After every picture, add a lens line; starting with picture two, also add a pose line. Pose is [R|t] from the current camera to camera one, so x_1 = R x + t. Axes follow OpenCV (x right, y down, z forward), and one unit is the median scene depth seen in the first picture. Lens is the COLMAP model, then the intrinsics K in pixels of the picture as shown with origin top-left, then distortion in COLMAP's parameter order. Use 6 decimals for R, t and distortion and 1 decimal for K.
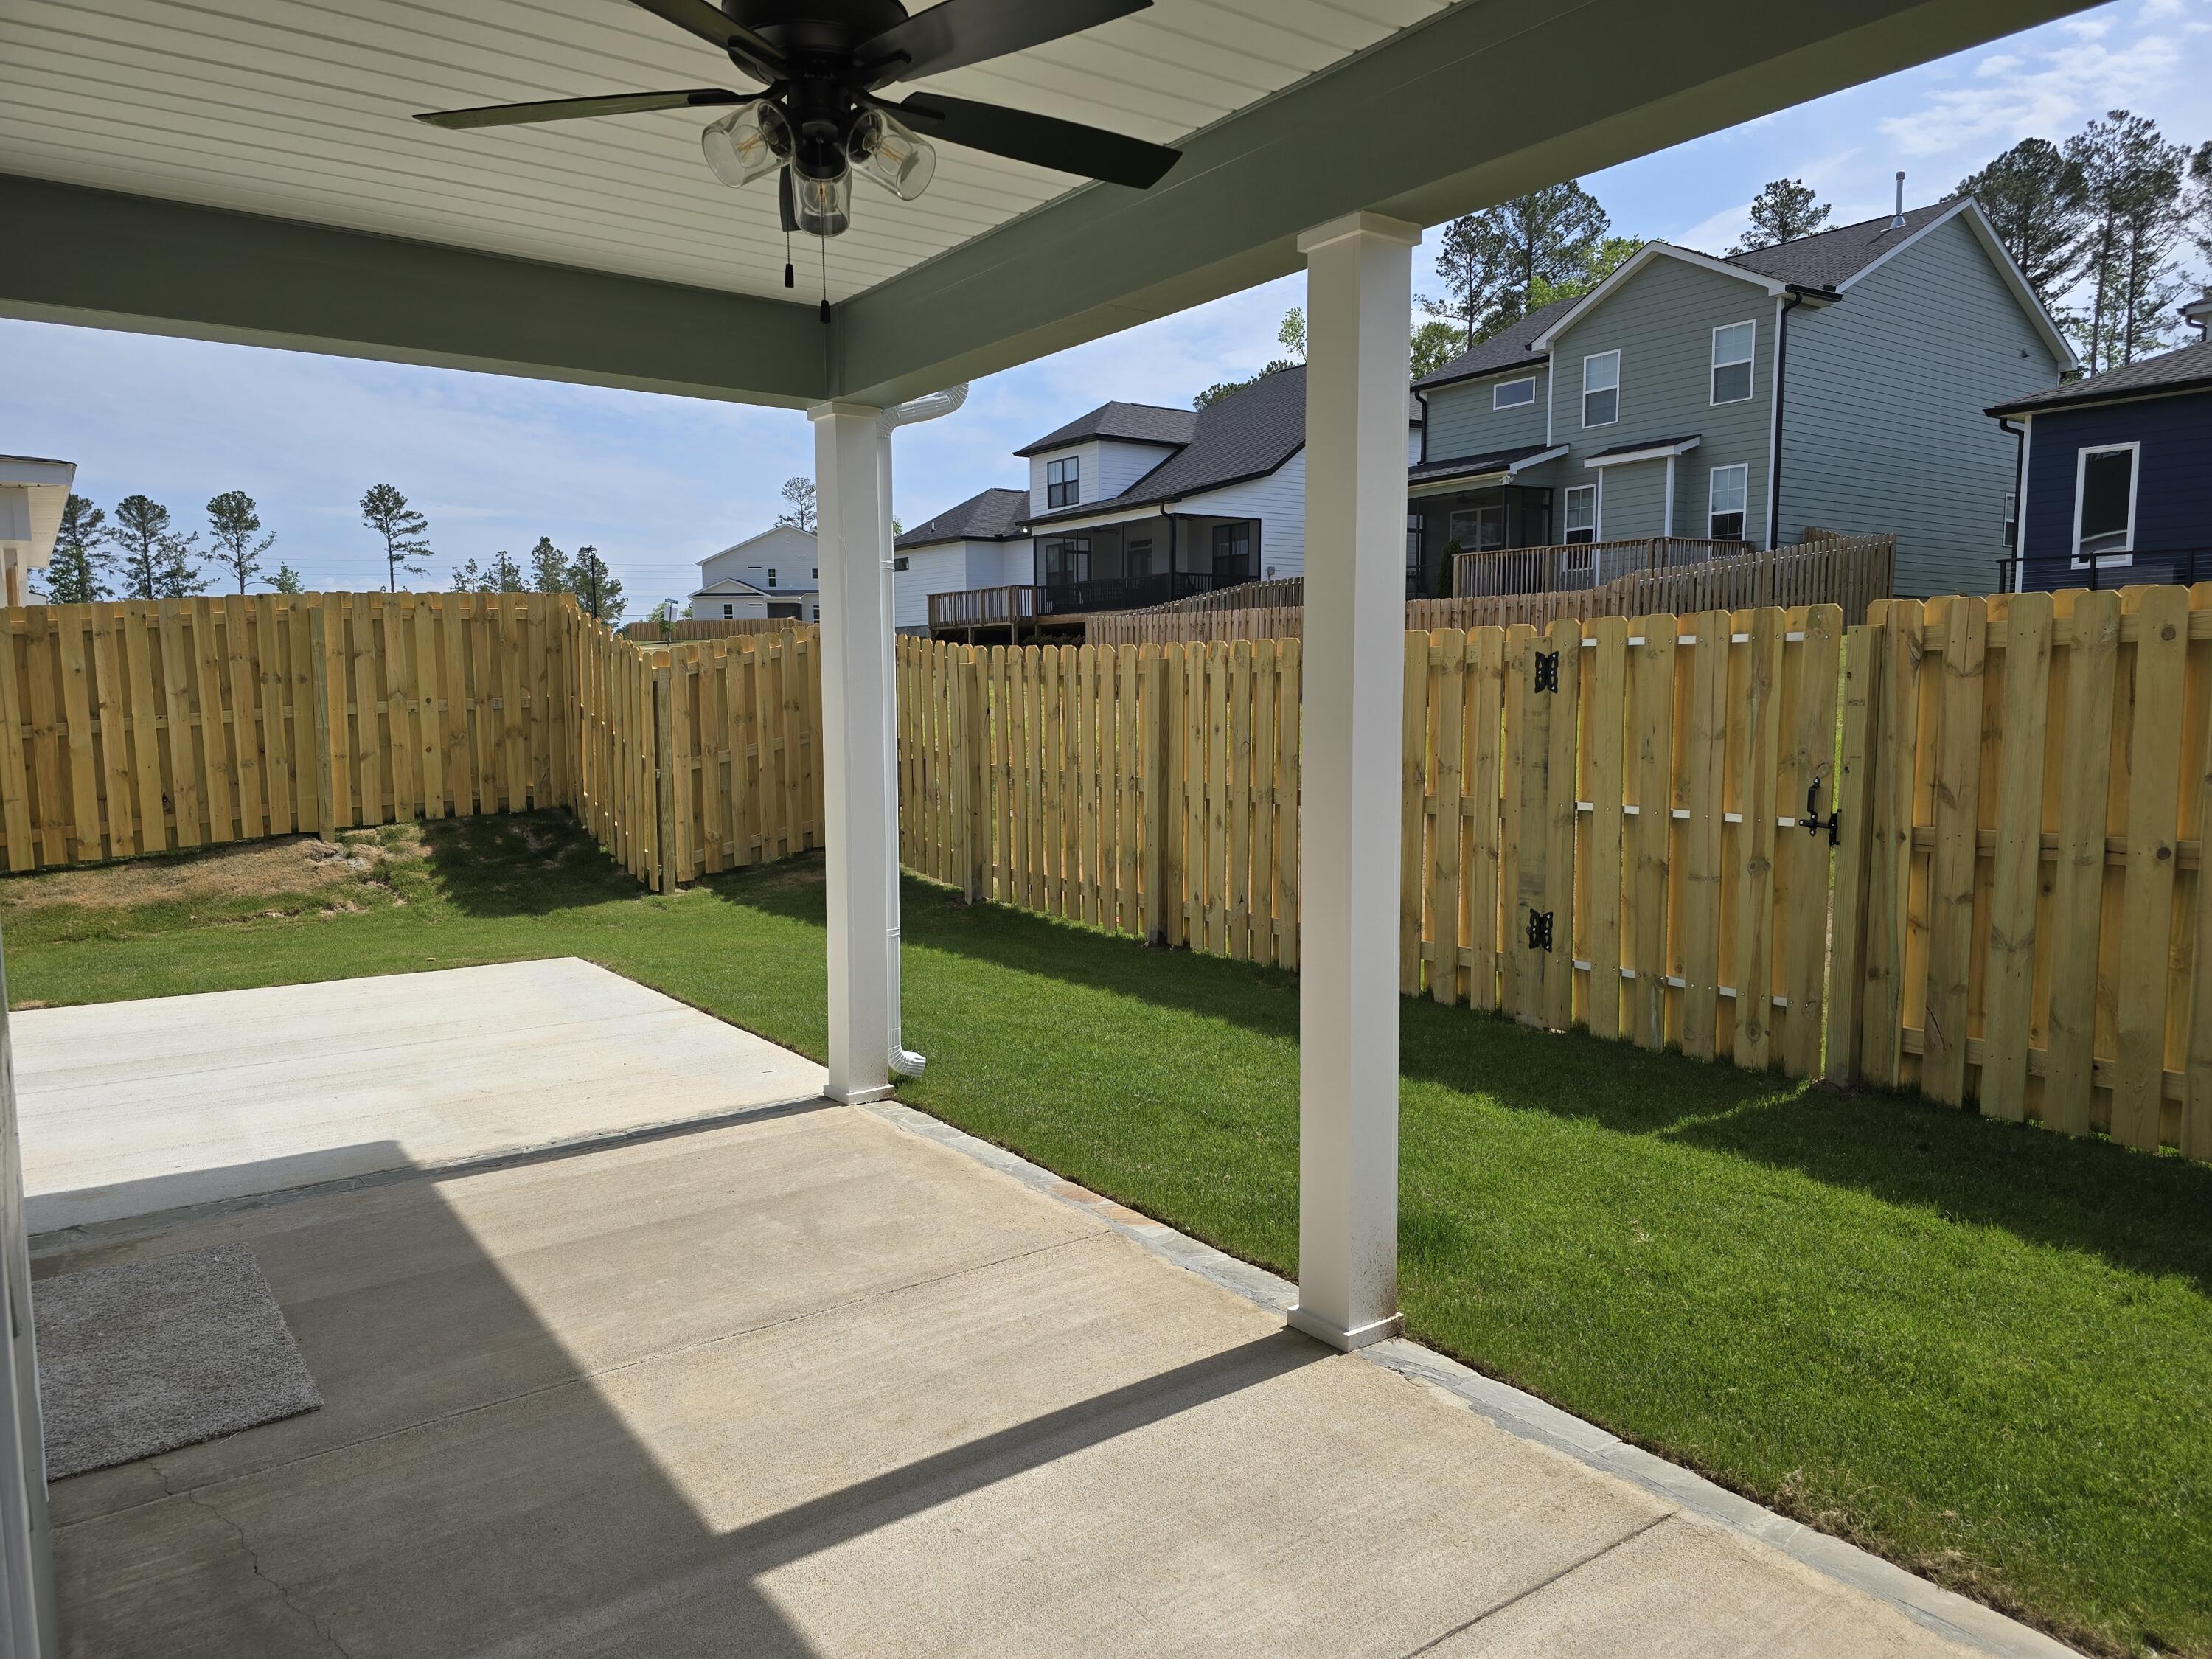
lens RADIAL K [[1480.7, 0, 1117.3], [0, 1480.7, 835.4], [0, 0, 1]] dist [0.058711, -0.052844]
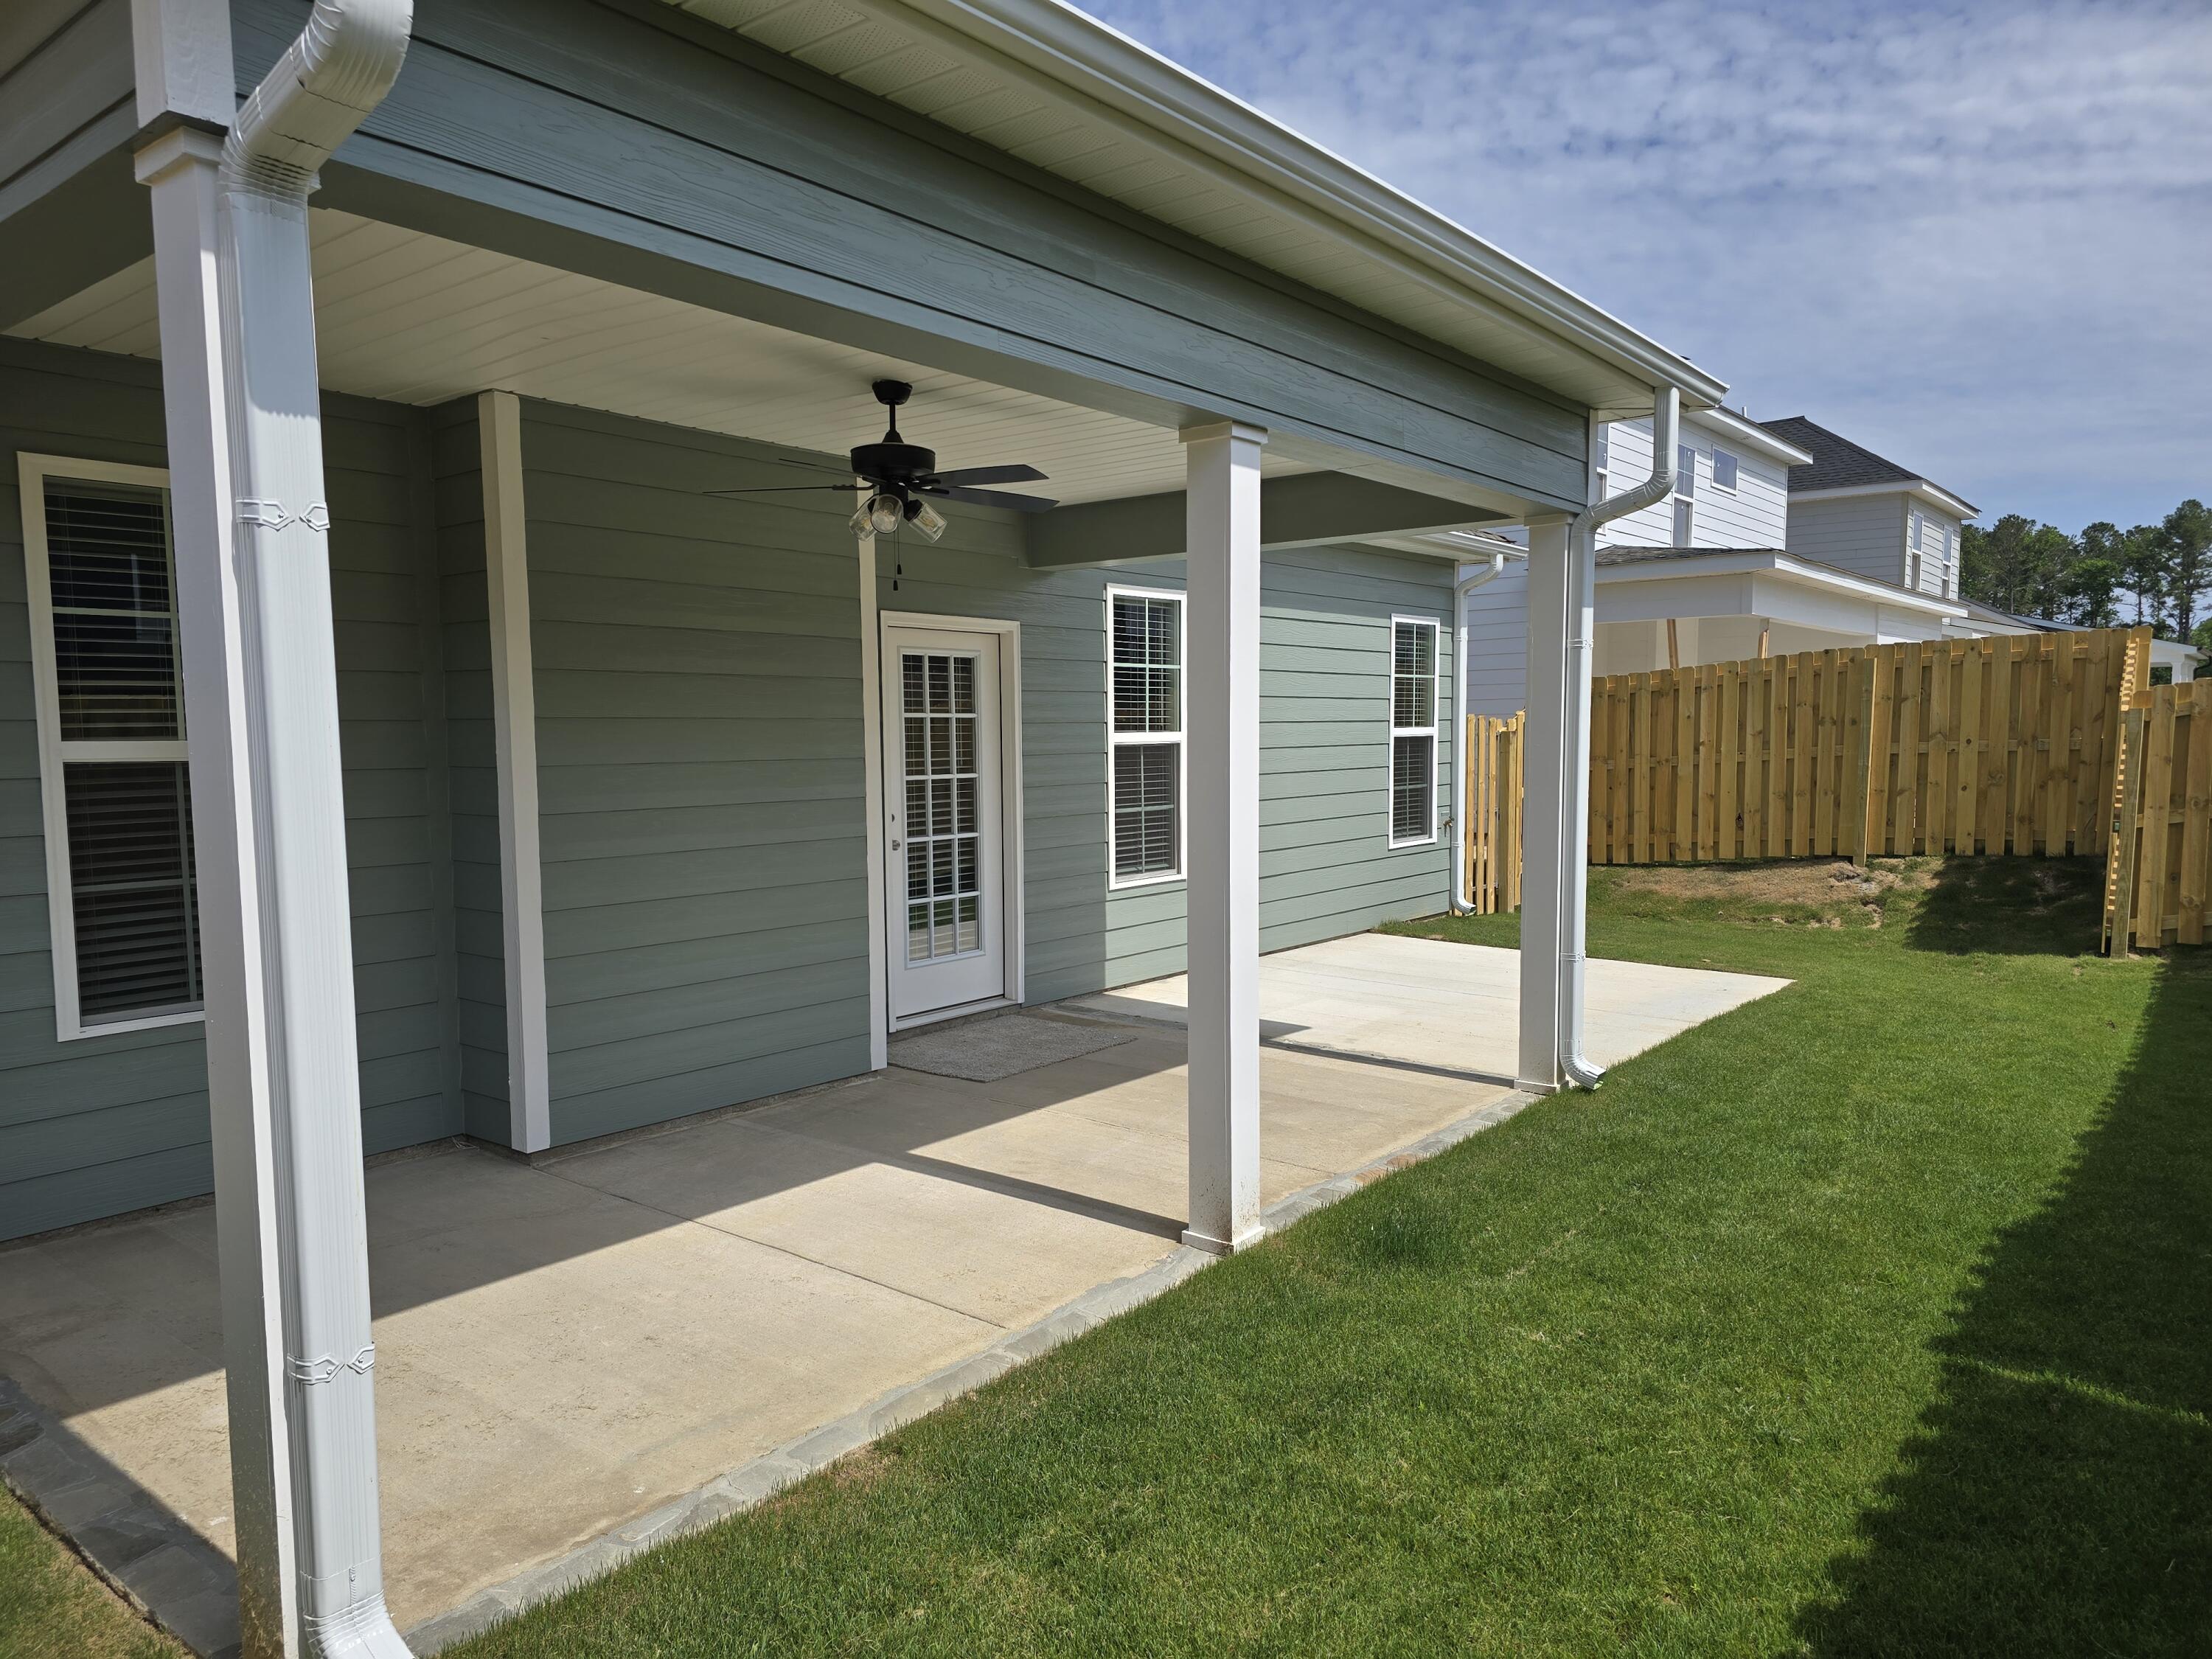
lens RADIAL K [[1480.7, 0, 1091.4], [0, 1480.7, 840.1], [0, 0, 1]] dist [0.058711, -0.052844]
pose [[0.244715, 0.079501, -0.966330, 0.448748], [-0.090620, 0.994146, 0.058841, -0.030945], [0.965351, 0.073170, 0.250487, 0.170628]]
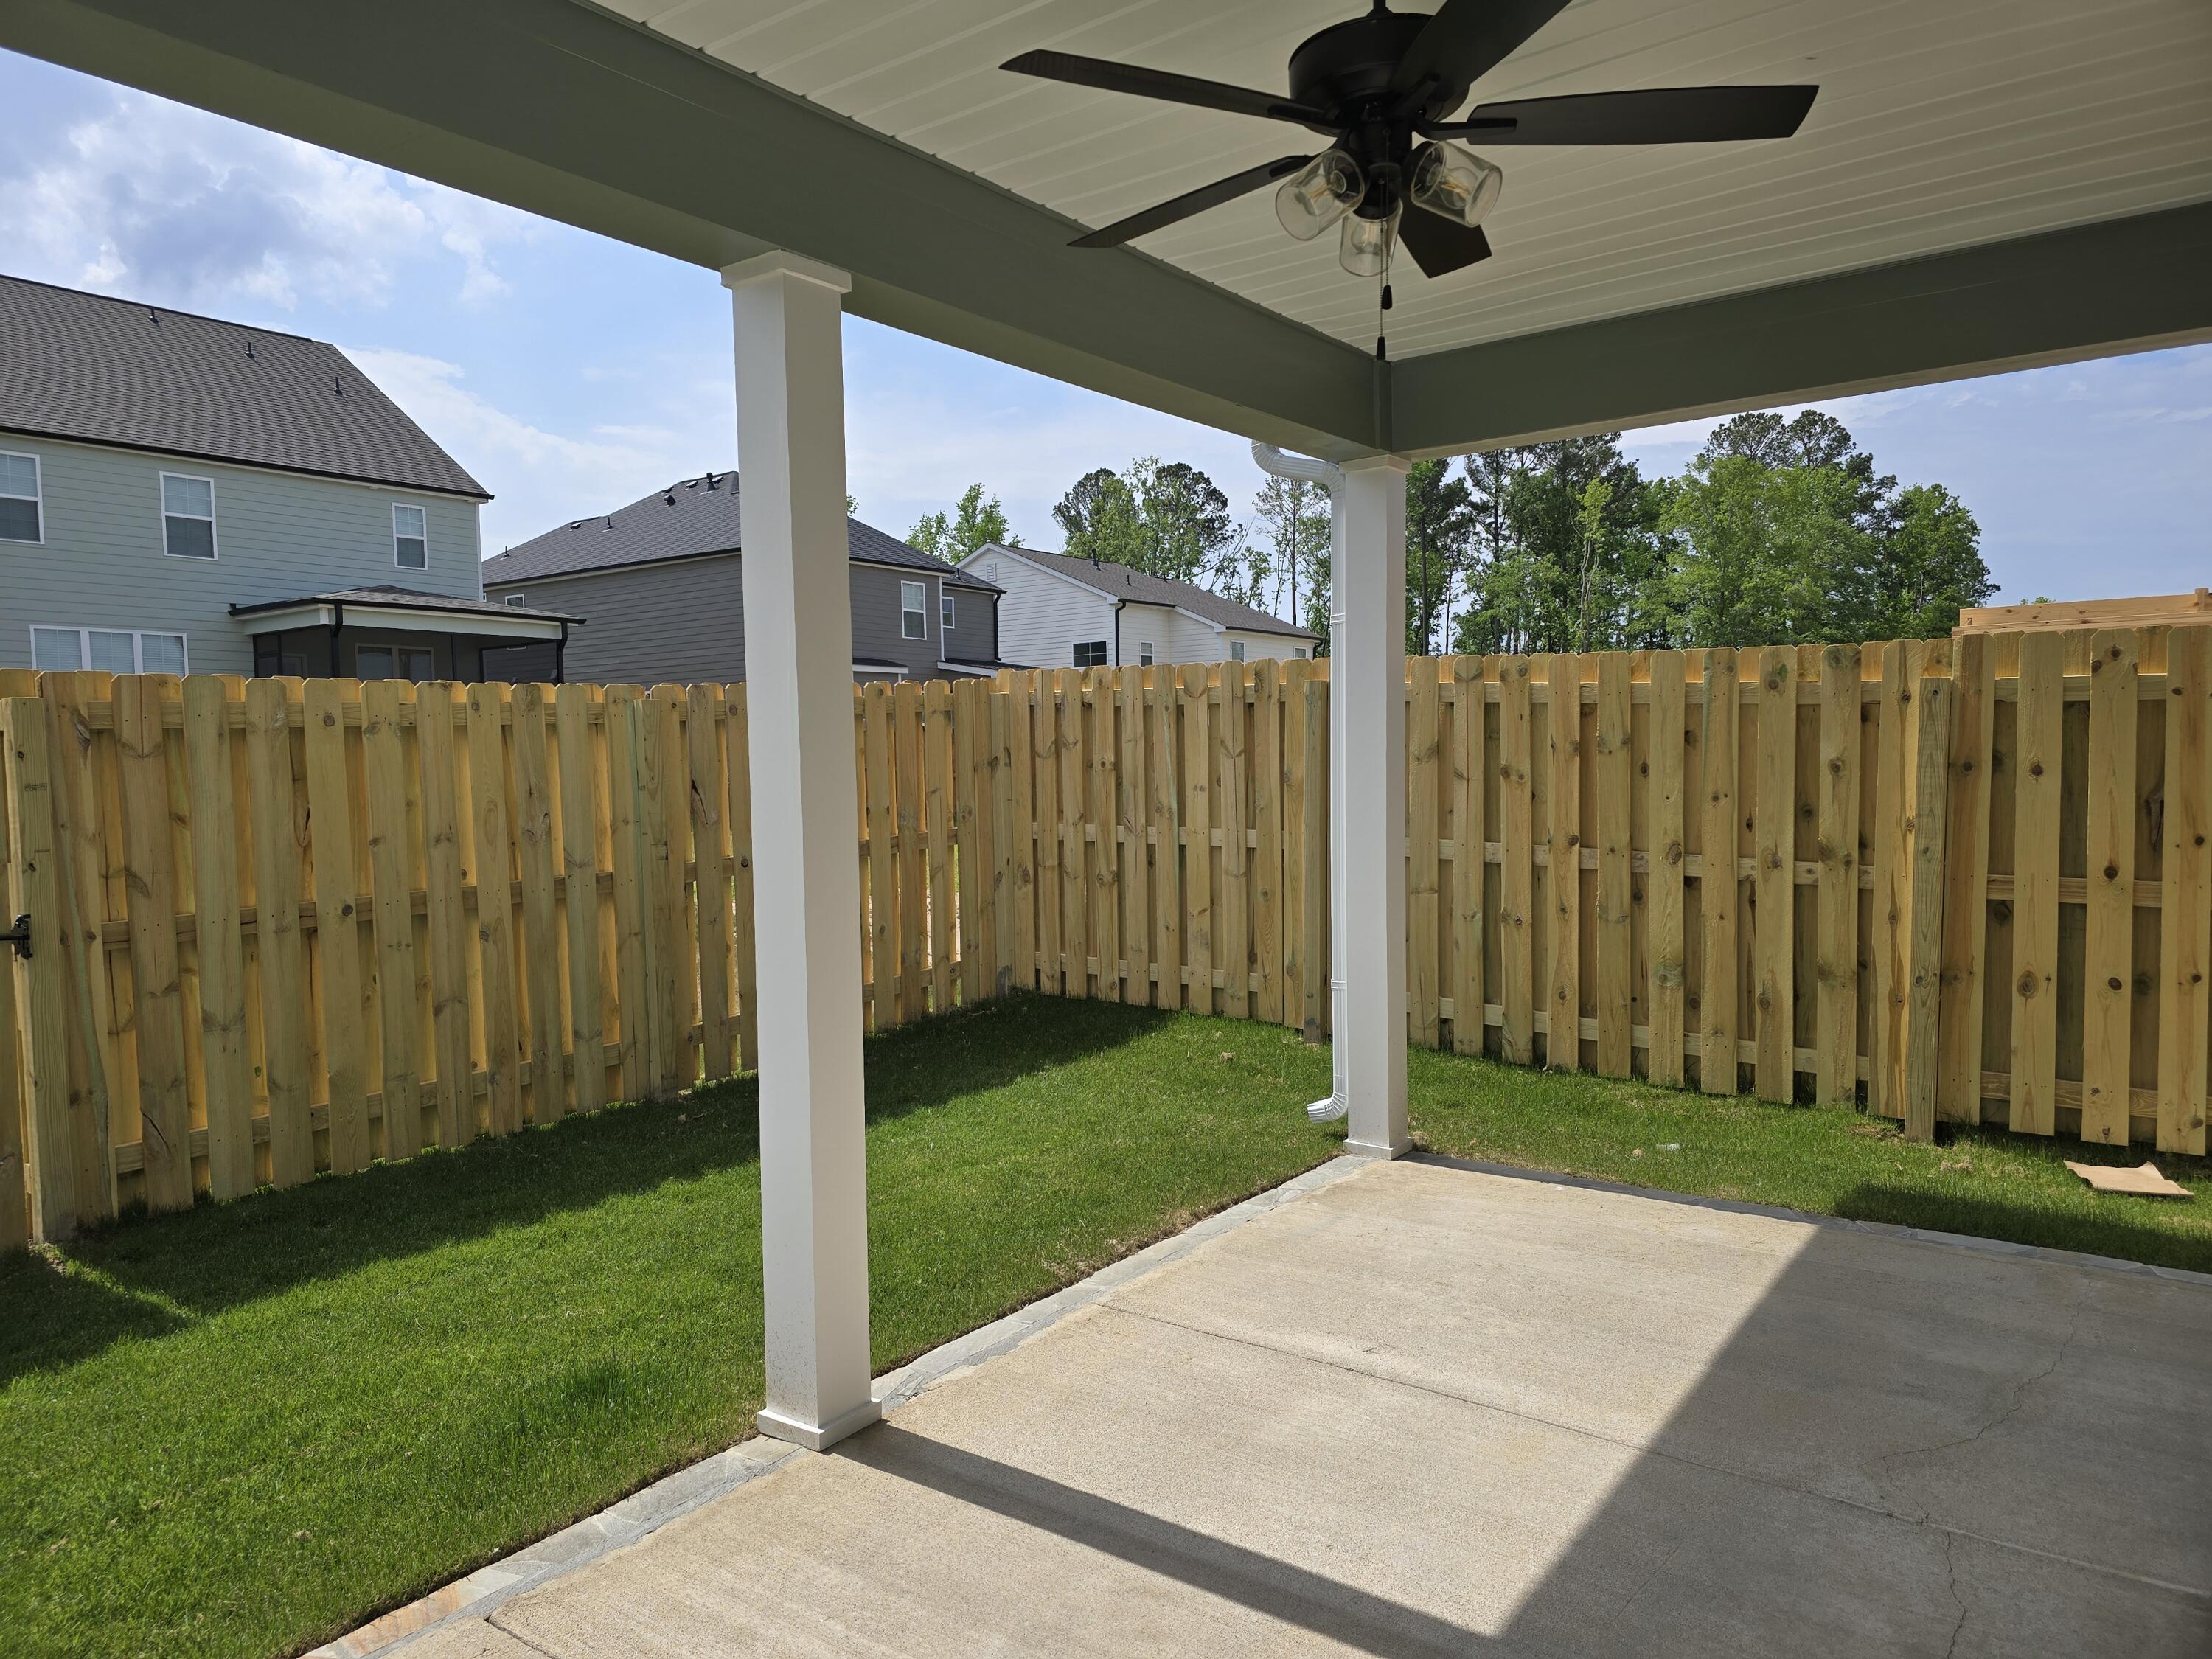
lens RADIAL K [[1480.7, 0, 1096.6], [0, 1480.7, 848.0], [0, 0, 1]] dist [0.058711, -0.052844]
pose [[-0.281535, -0.046794, 0.958409, -0.253977], [0.115703, 0.989867, 0.082318, -0.028287], [-0.952550, 0.134066, -0.273268, 0.338776]]
